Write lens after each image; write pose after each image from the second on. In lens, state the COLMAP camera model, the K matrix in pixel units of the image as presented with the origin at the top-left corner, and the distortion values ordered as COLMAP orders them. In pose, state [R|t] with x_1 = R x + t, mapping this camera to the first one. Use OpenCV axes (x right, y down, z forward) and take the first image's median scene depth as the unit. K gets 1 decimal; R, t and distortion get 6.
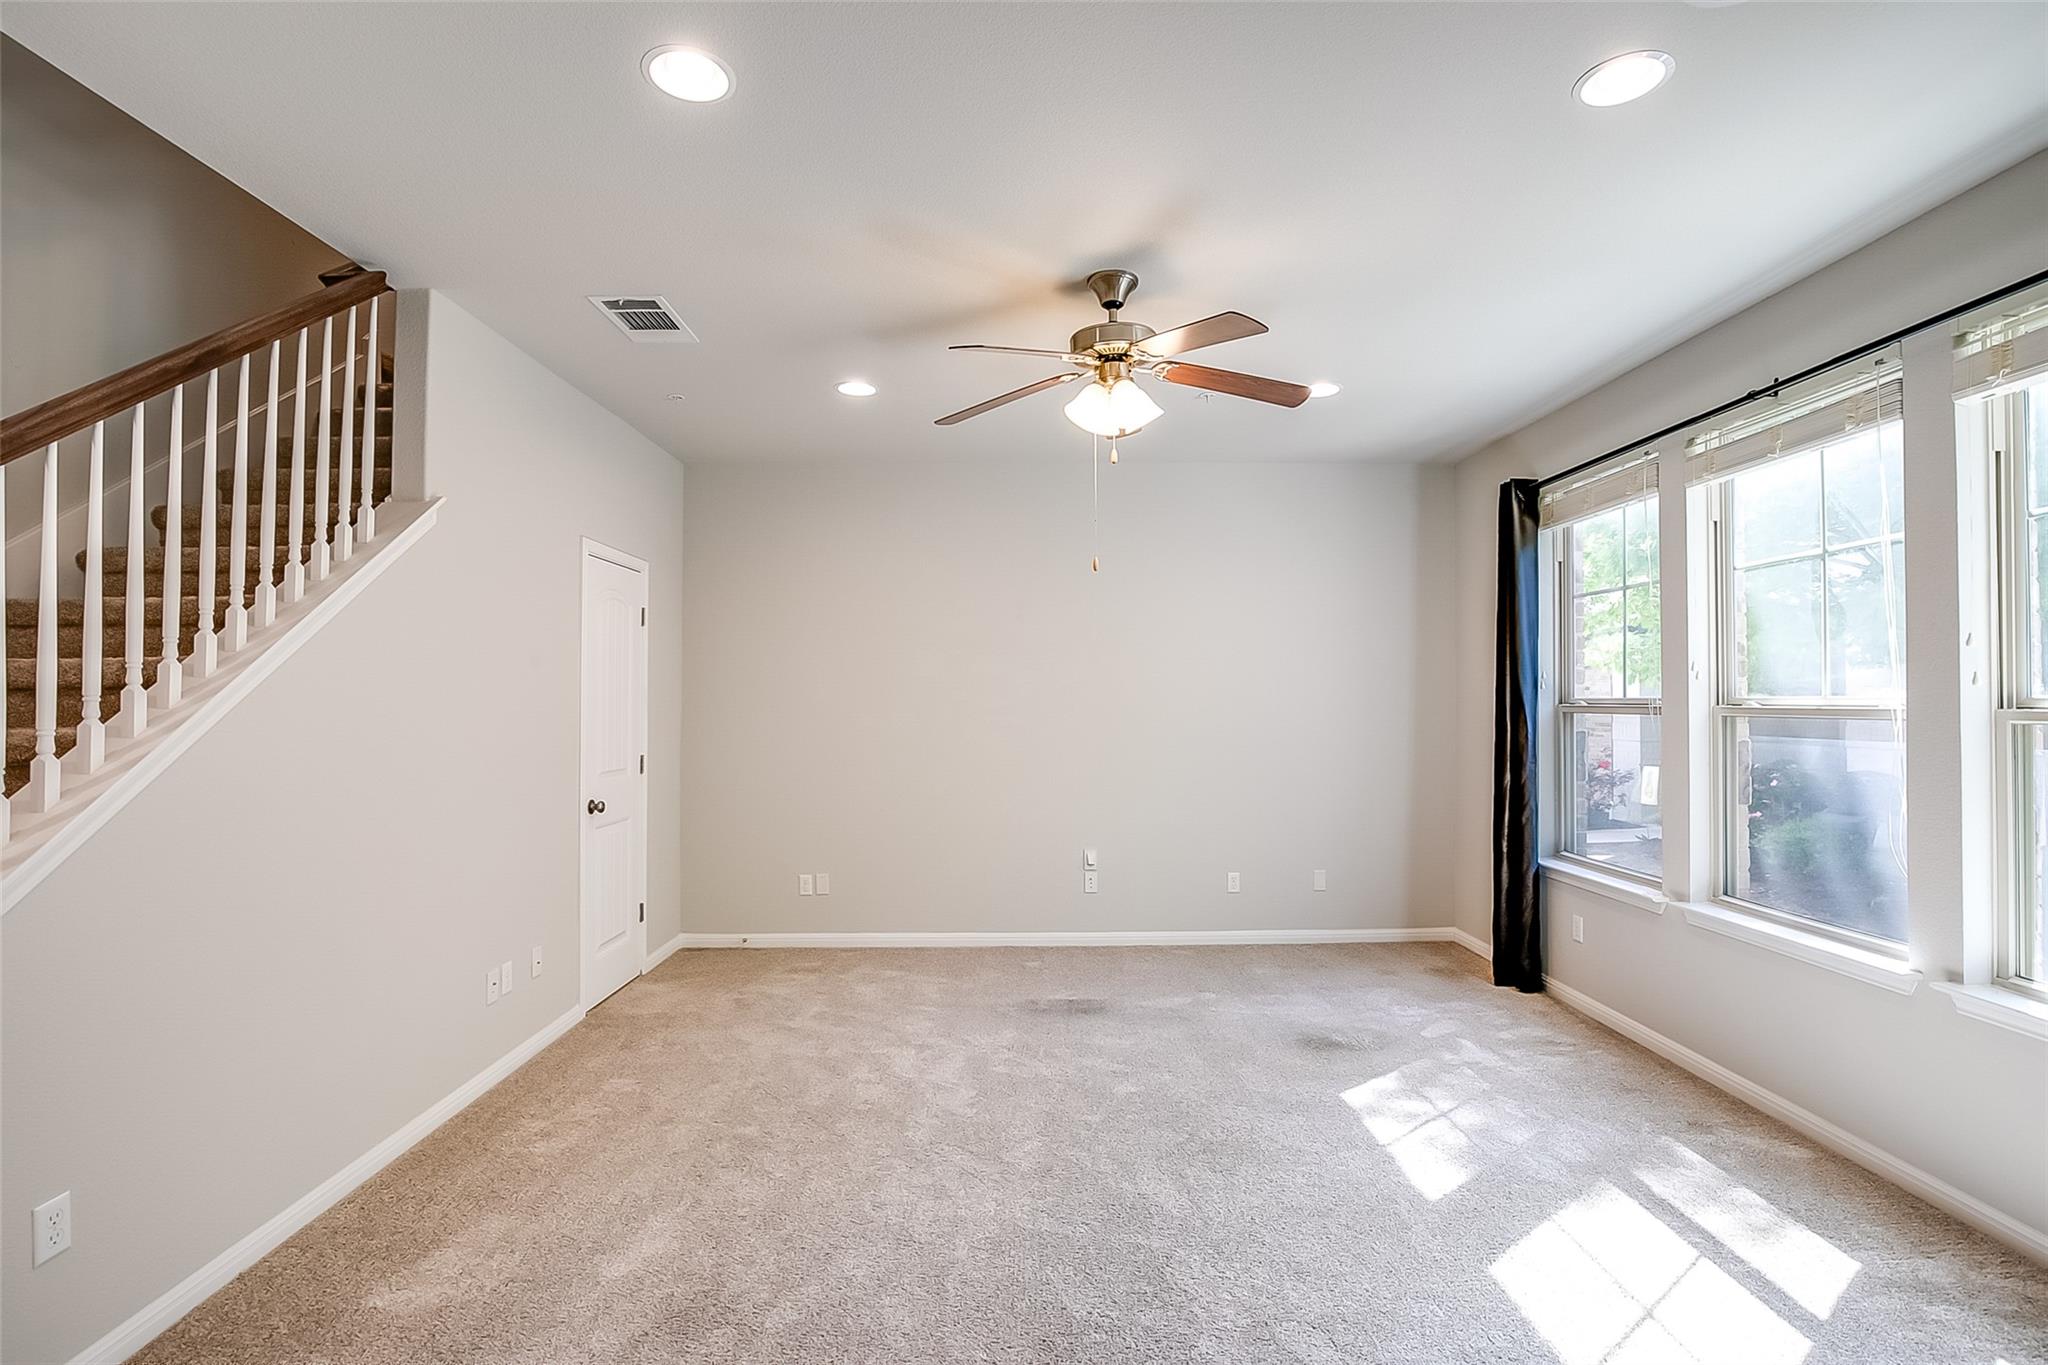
lens RADIAL K [[942.9, 0, 1025.9], [0, 942.9, 685.7], [0, 0, 1]] dist [-0.044667, 0.012390]
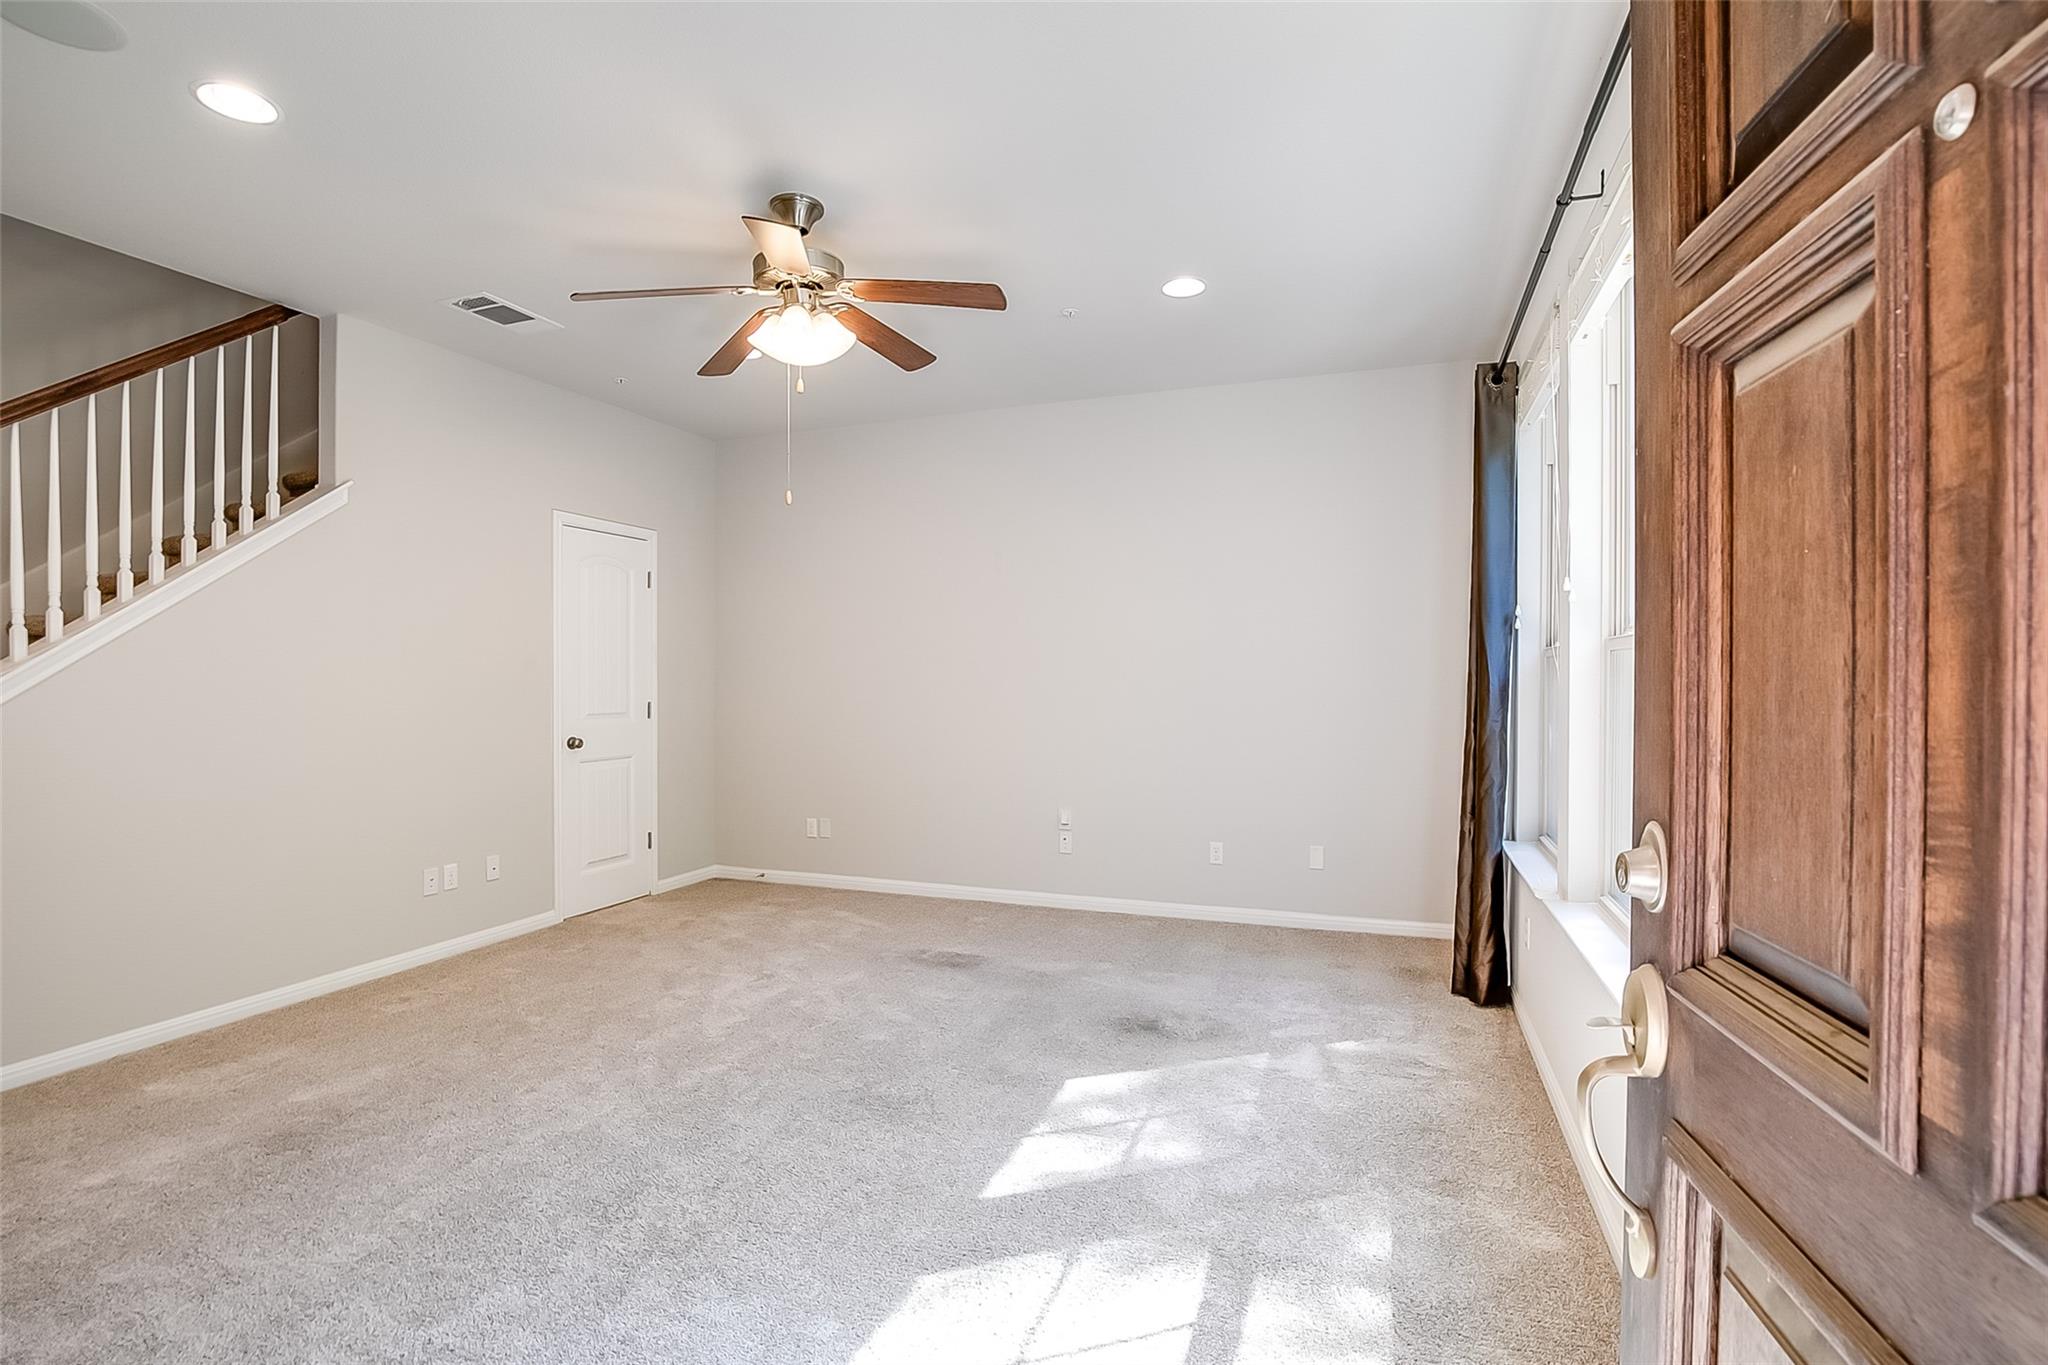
lens RADIAL K [[942.9, 0, 1025.9], [0, 942.9, 685.7], [0, 0, 1]] dist [-0.044667, 0.012390]
pose [[0.932931, 0.003487, -0.360039, 0.530874], [0.005231, 0.999716, 0.023236, 0.037869], [0.360017, -0.023561, 0.932648, 0.134466]]
